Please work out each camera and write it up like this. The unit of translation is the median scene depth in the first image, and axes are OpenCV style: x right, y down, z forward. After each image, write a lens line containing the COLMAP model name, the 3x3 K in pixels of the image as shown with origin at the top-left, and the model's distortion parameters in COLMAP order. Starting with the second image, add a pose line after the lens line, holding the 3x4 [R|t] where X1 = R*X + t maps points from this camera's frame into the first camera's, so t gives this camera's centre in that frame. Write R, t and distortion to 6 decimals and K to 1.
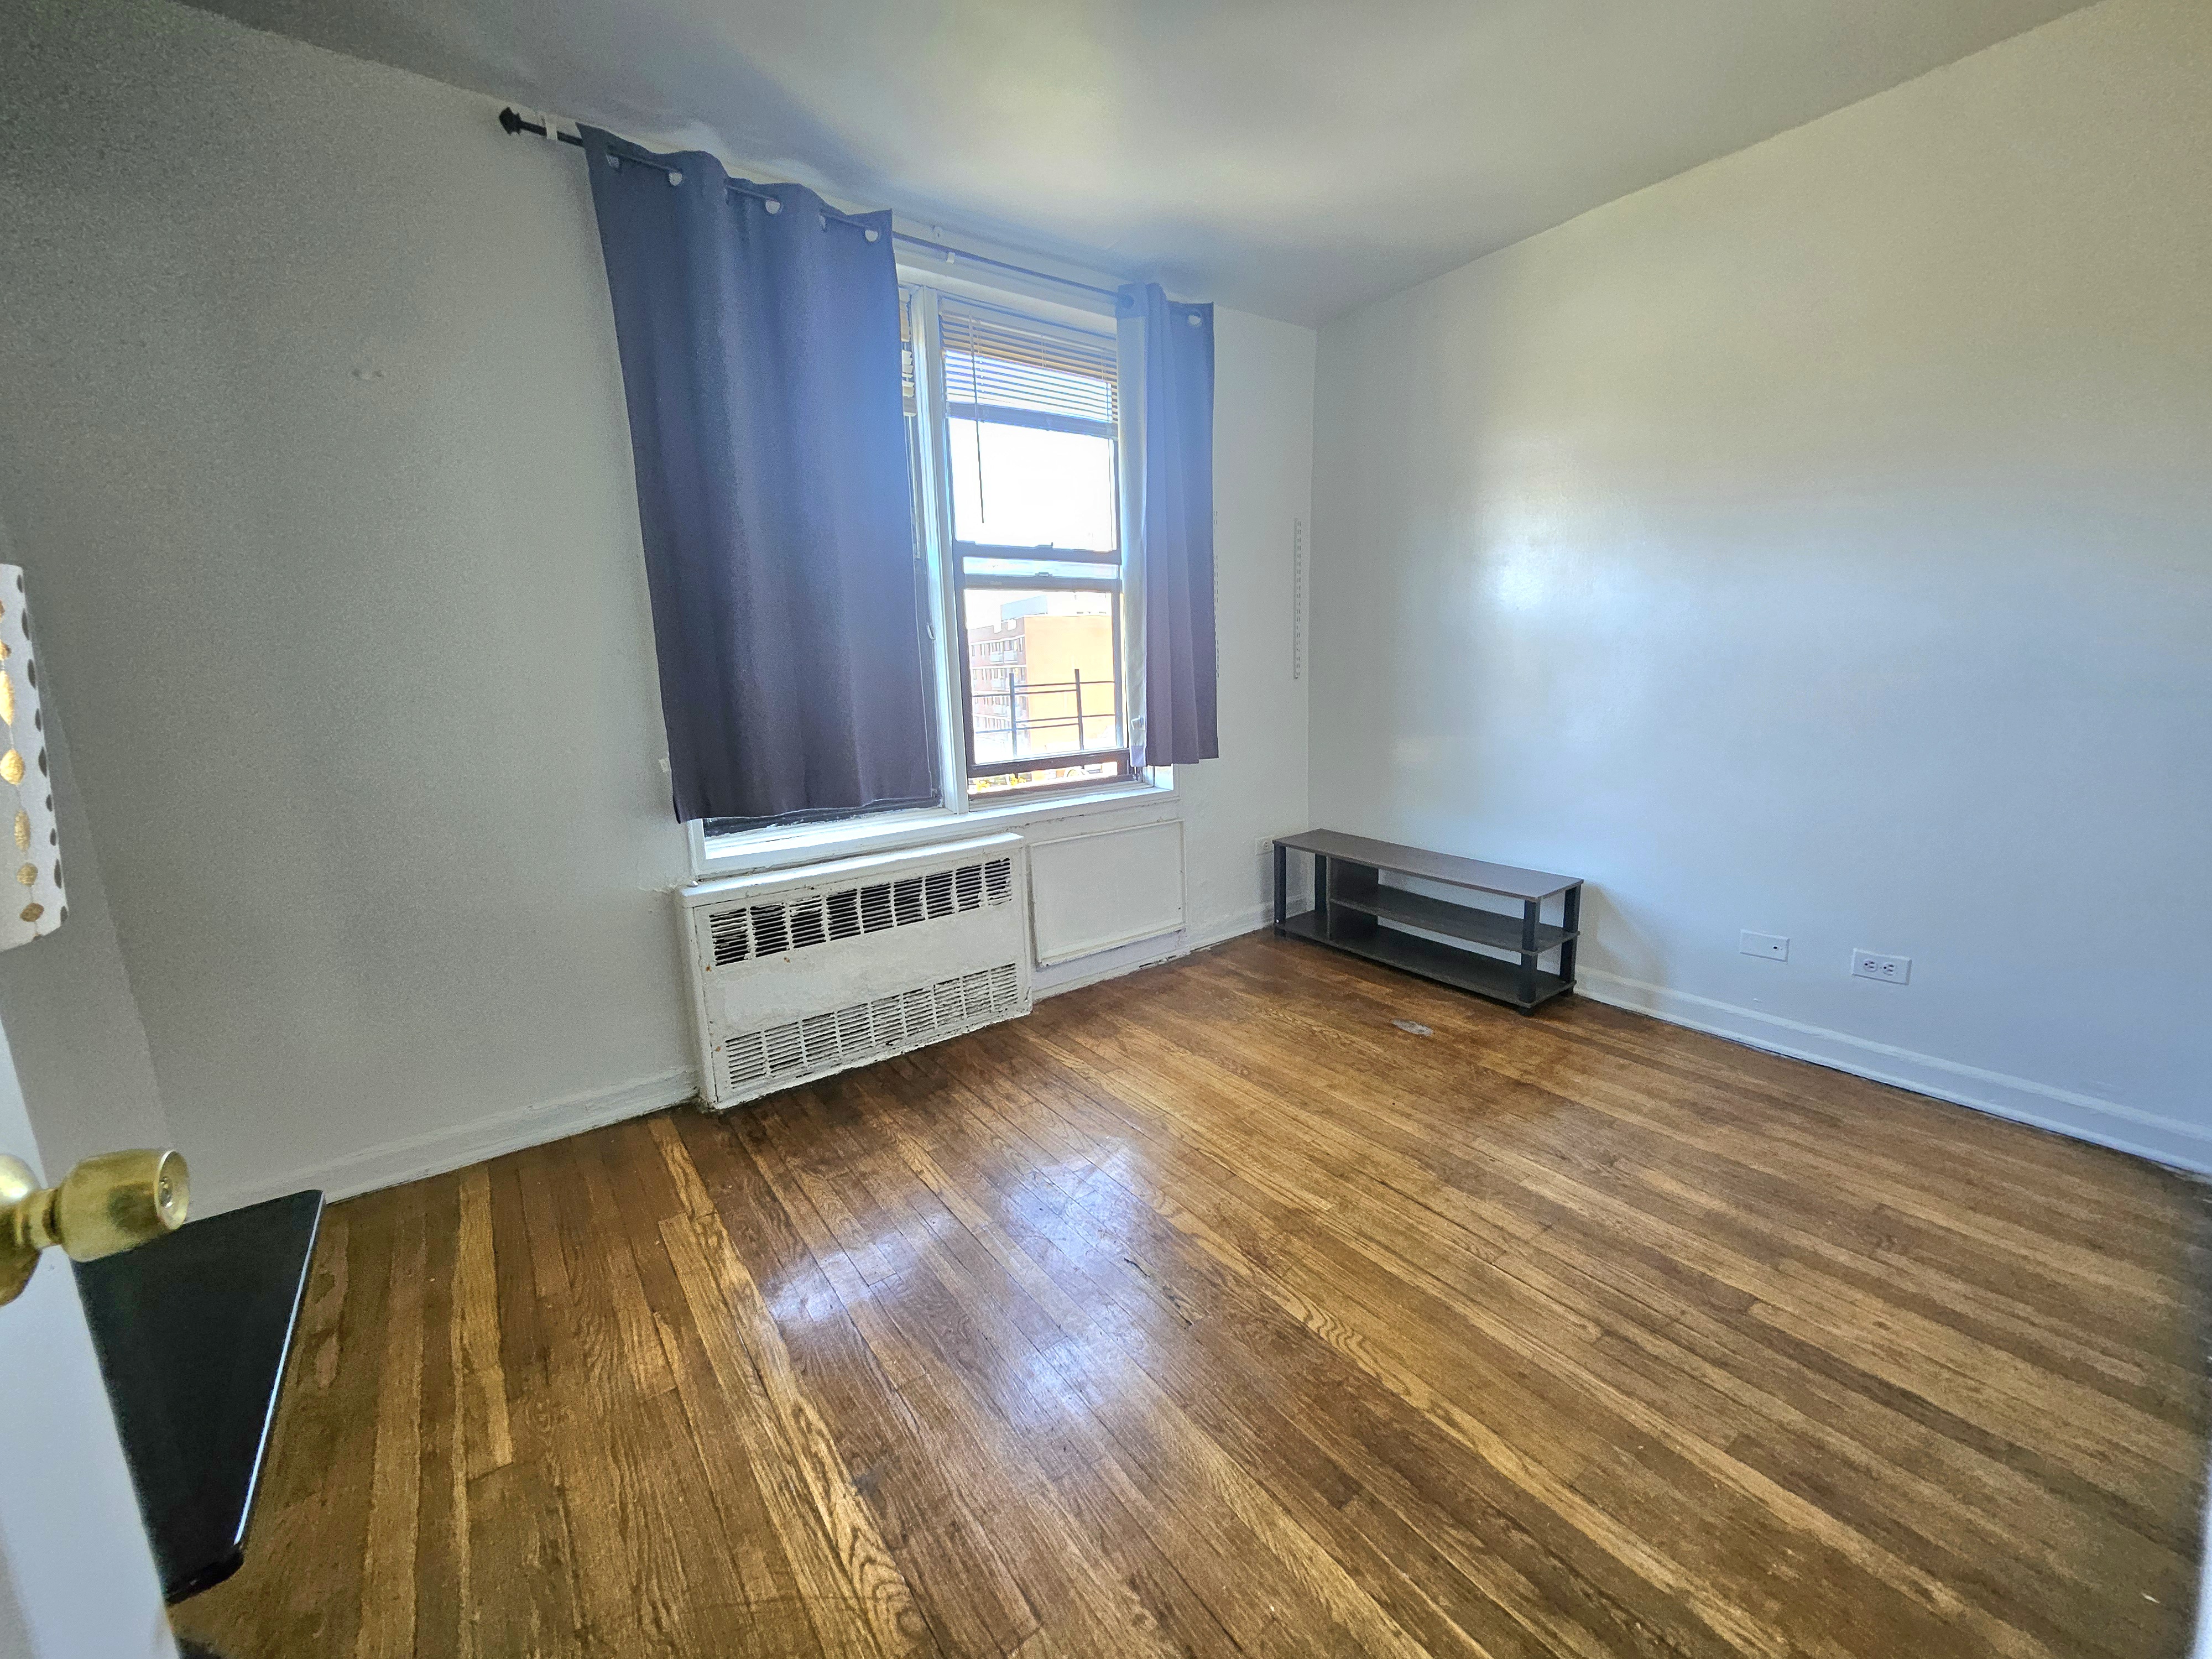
lens RADIAL K [[877.1, 0, 1109.5], [0, 877.1, 828.4], [0, 0, 1]] dist [0.001690, 0.000199]
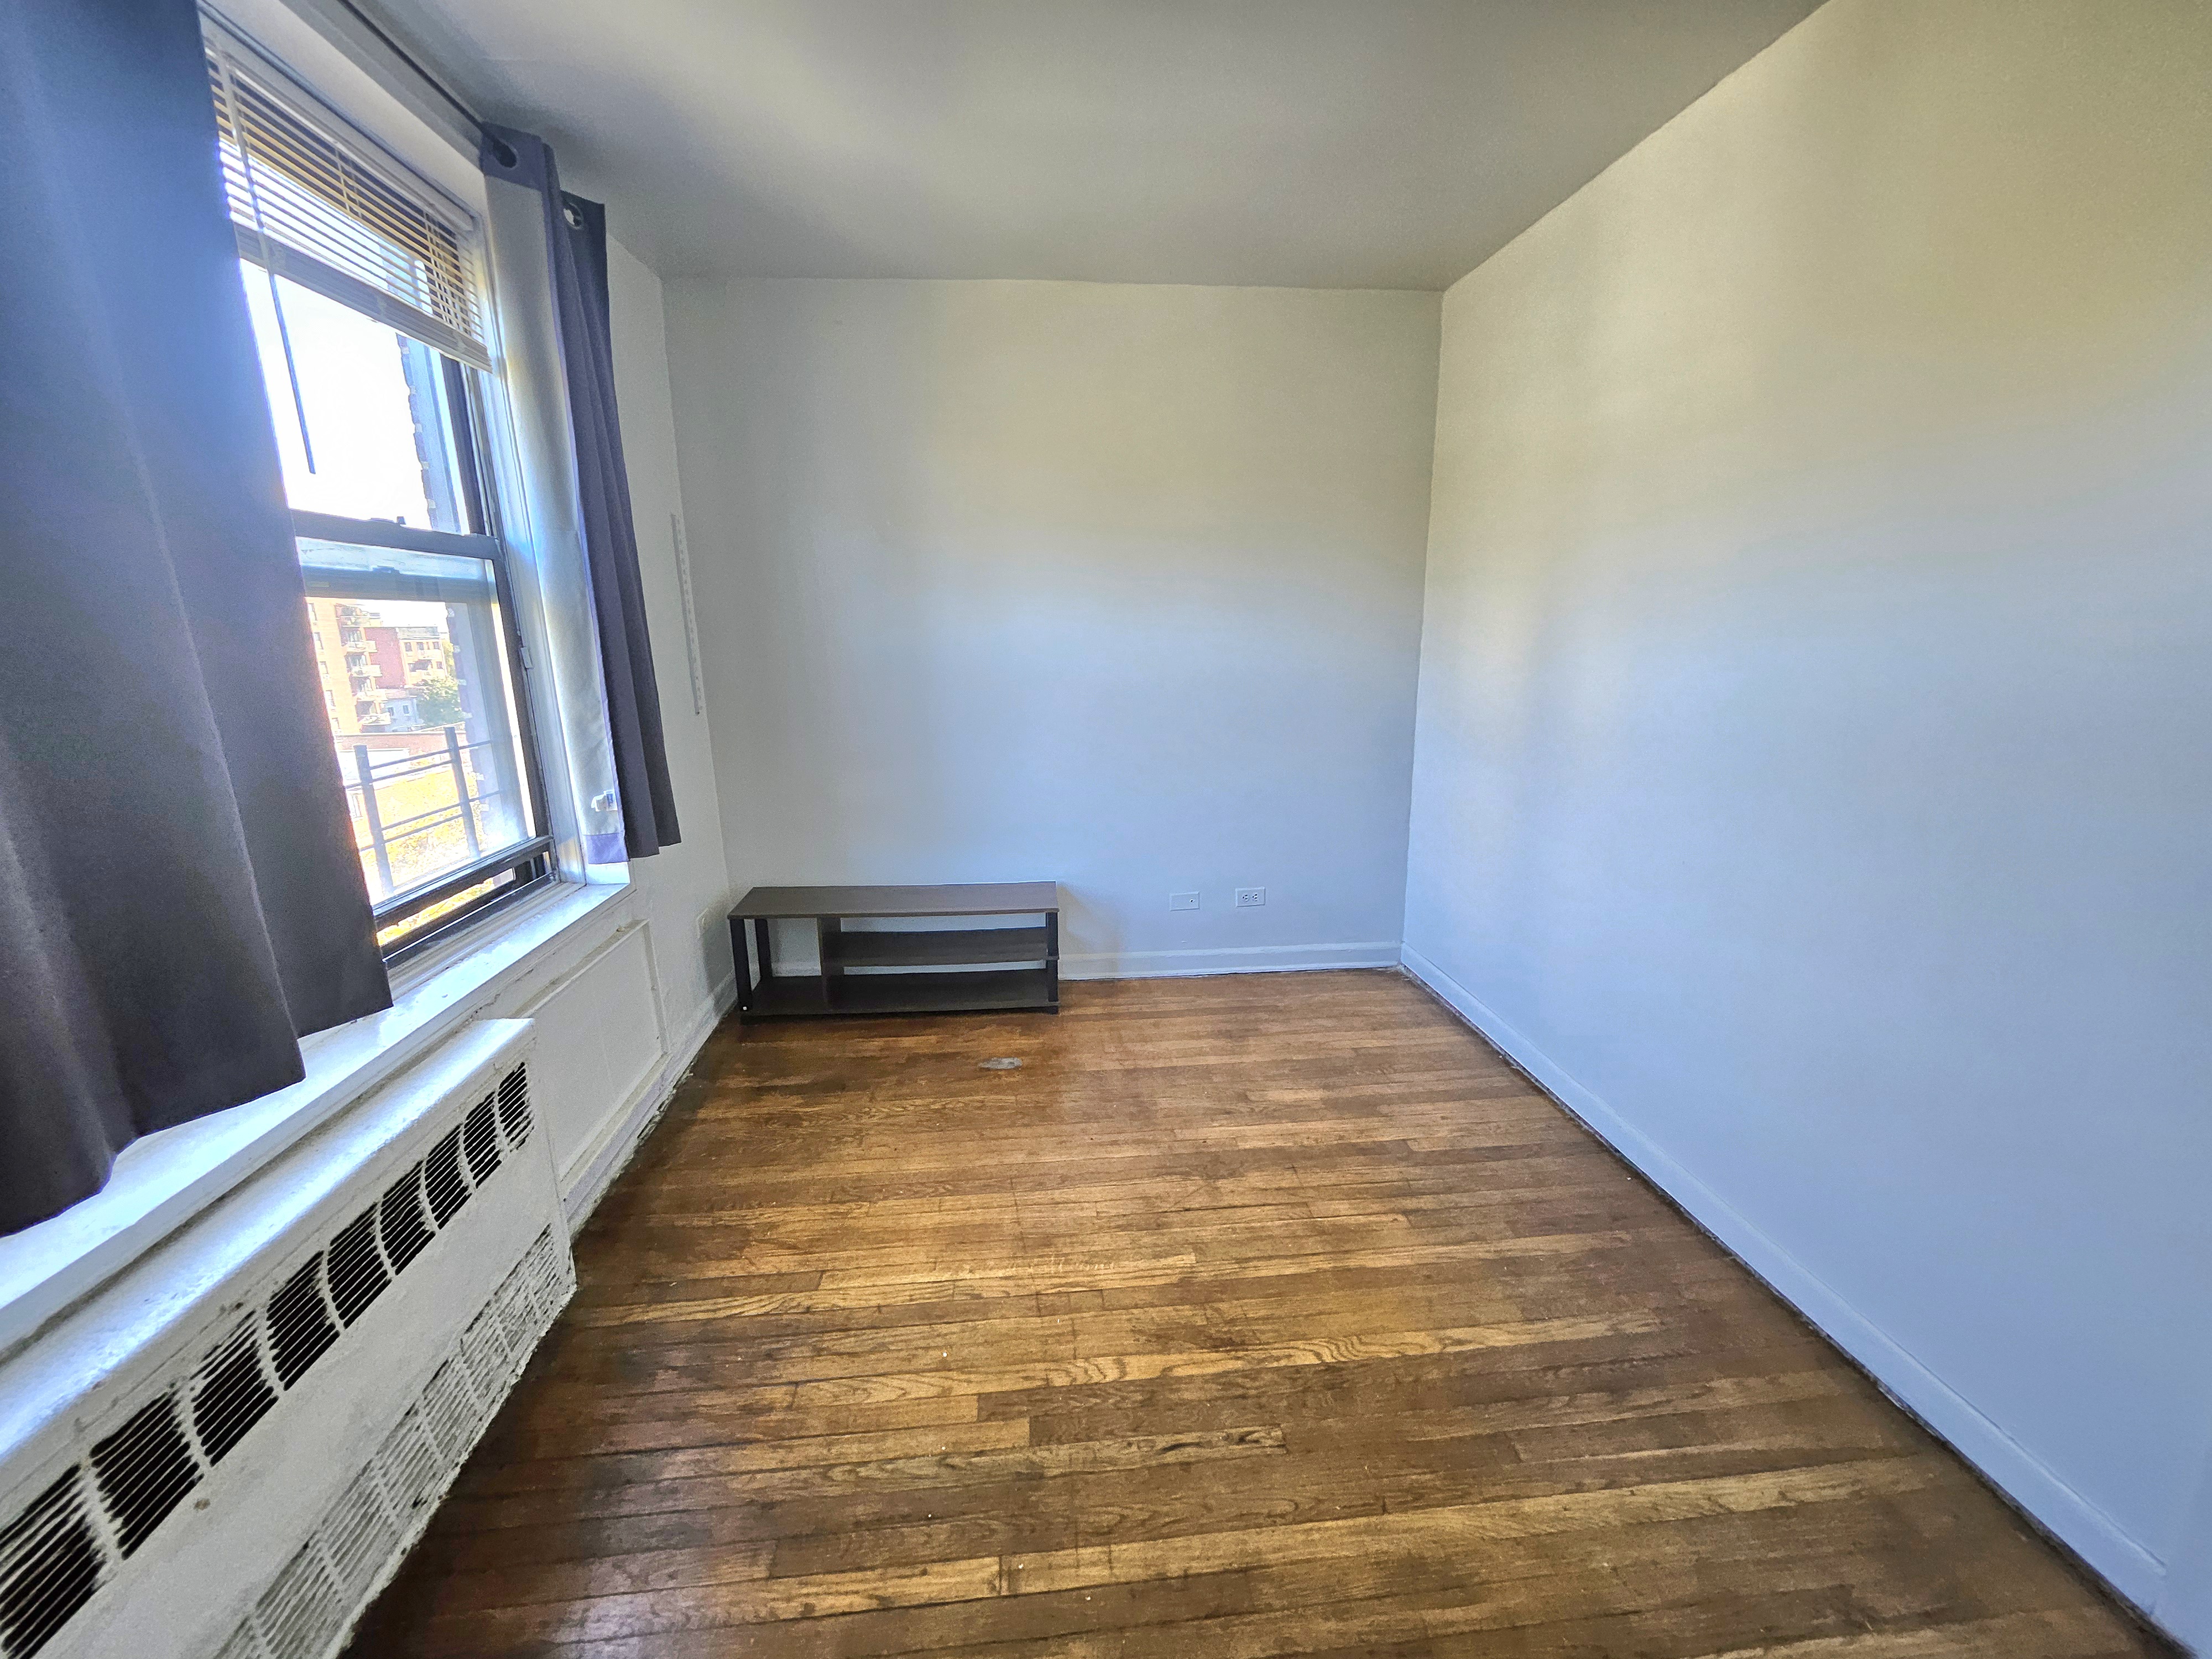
lens RADIAL K [[877.1, 0, 1105.0], [0, 877.1, 830.4], [0, 0, 1]] dist [0.001690, 0.000199]
pose [[0.512875, -0.174297, 0.840583, -0.462349], [0.155208, 0.981862, 0.108893, -0.149000], [-0.844316, 0.074617, 0.530625, 0.408585]]
